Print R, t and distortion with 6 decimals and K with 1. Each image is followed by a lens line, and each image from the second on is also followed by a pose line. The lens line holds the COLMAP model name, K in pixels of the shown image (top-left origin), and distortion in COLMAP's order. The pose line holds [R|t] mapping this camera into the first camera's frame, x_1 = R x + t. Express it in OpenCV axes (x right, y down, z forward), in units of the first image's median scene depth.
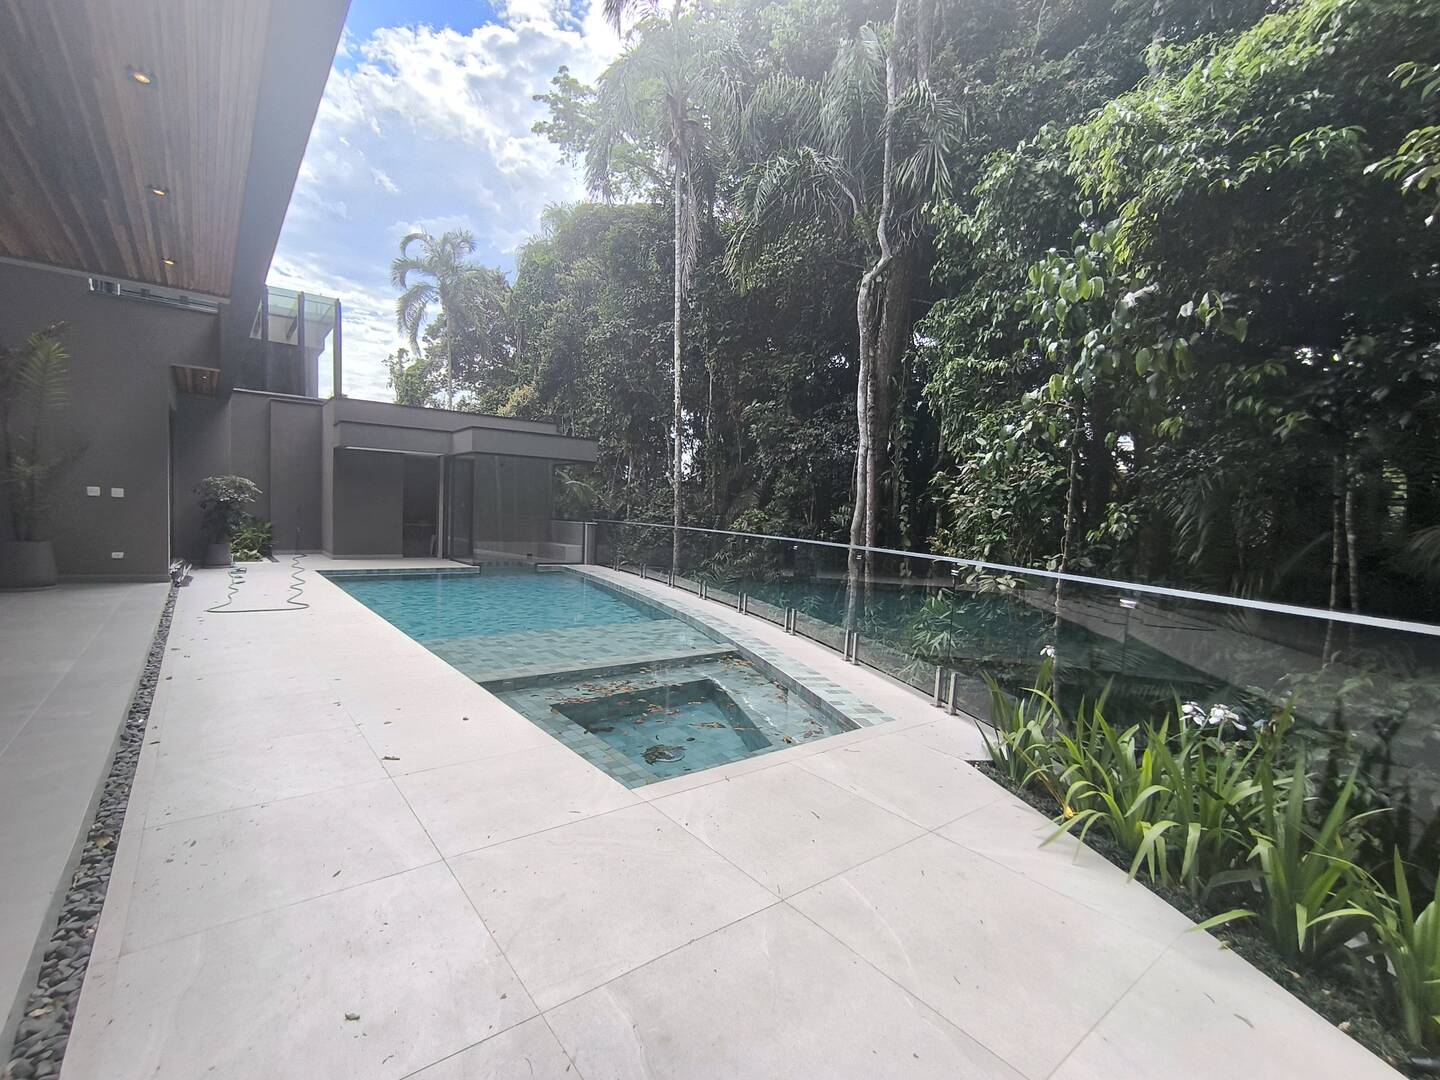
lens RADIAL K [[658.4, 0, 714.1], [0, 658.4, 543.9], [0, 0, 1]] dist [-0.008774, 0.001008]
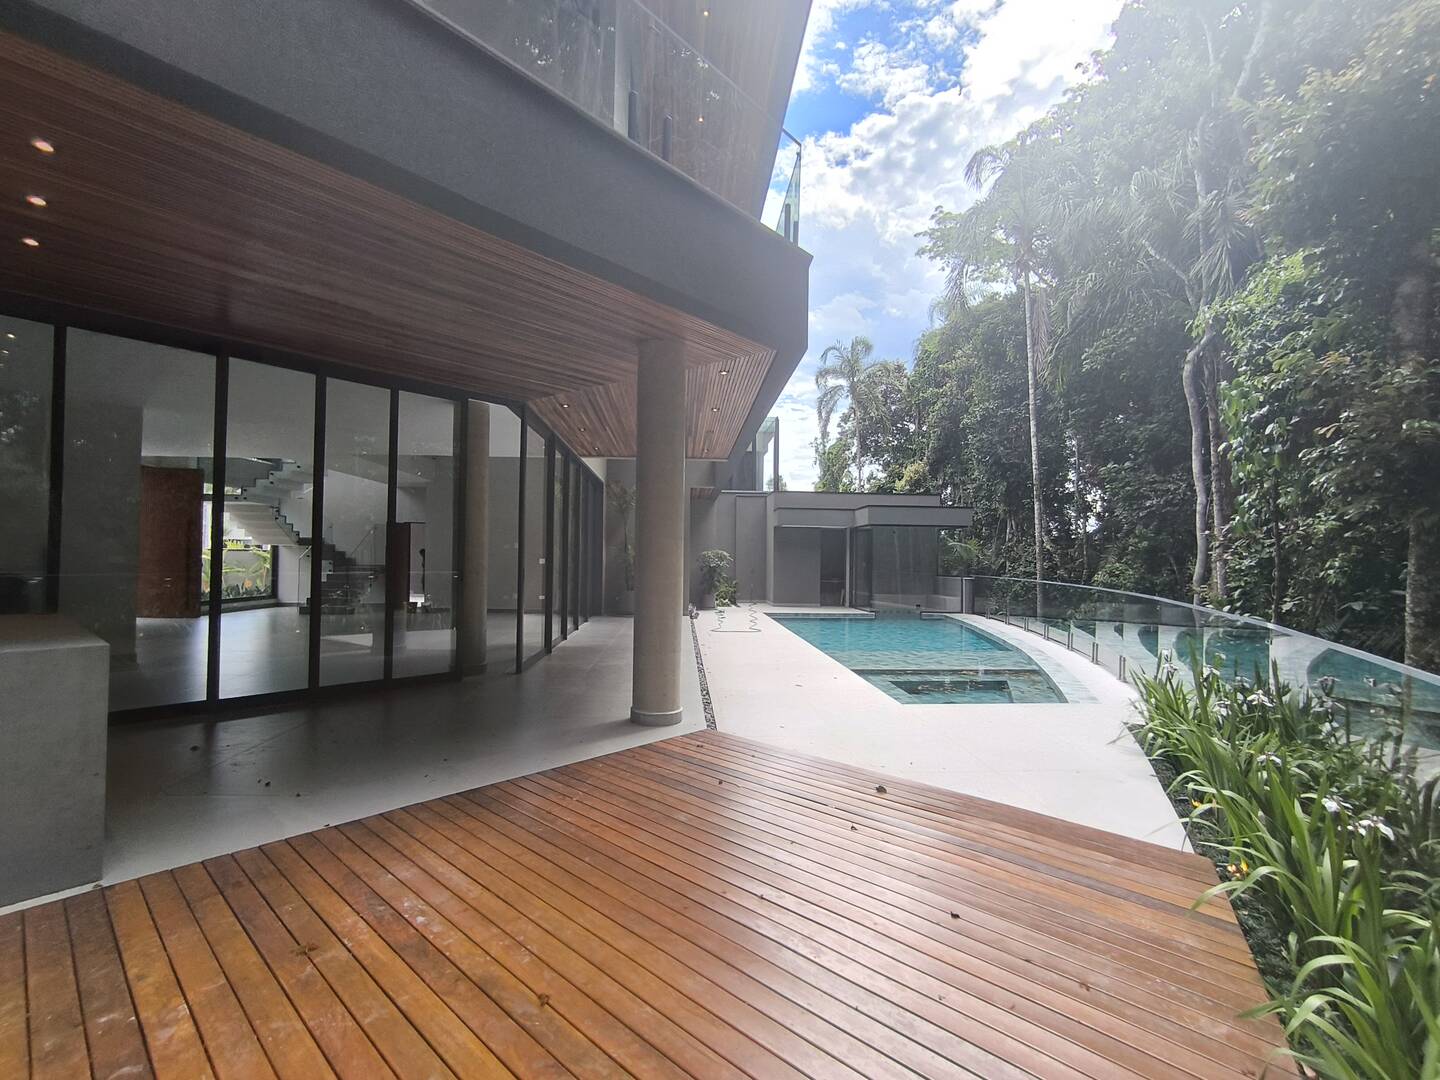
lens RADIAL K [[647.7, 0, 724.2], [0, 647.7, 547.8], [0, 0, 1]] dist [-0.042252, 0.018443]
pose [[0.825951, -0.037657, -0.562482, 0.100719], [-0.009709, 0.996668, -0.080982, 0.010928], [0.563658, 0.072348, 0.822834, -0.183479]]
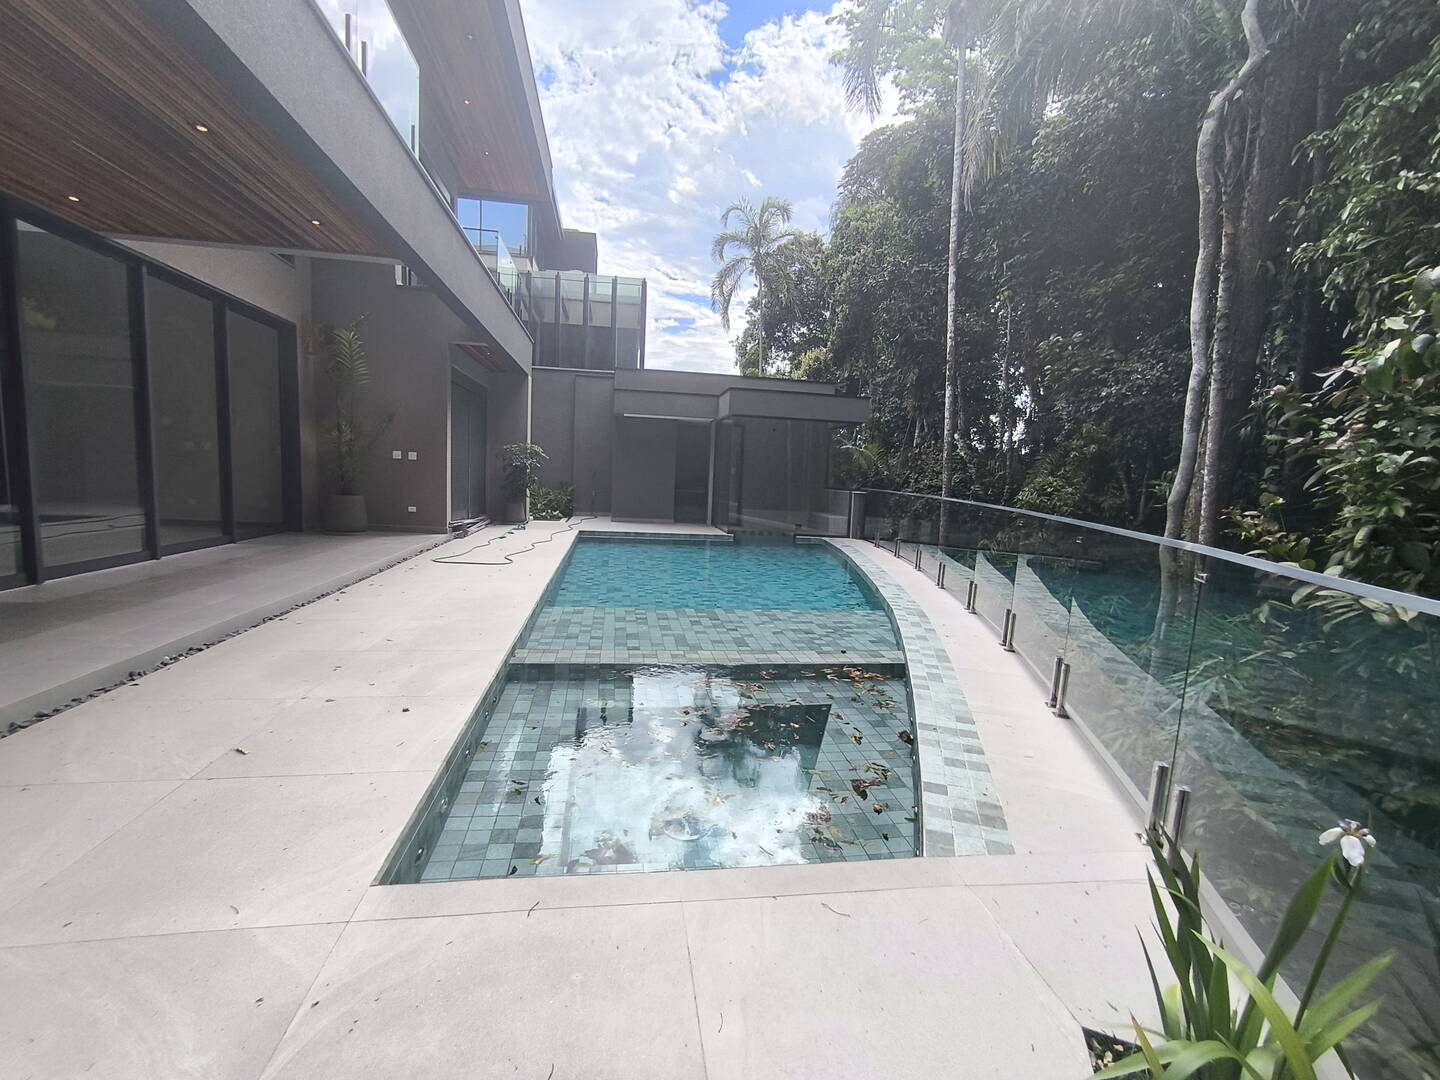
lens RADIAL K [[669.1, 0, 705.3], [0, 669.1, 548.2], [0, 0, 1]] dist [-0.039245, 0.021692]
pose [[0.872638, 0.056740, -0.485060, 0.076115], [-0.034981, 0.997939, 0.053802, 0.002609], [0.487113, -0.029982, 0.872824, 0.112918]]
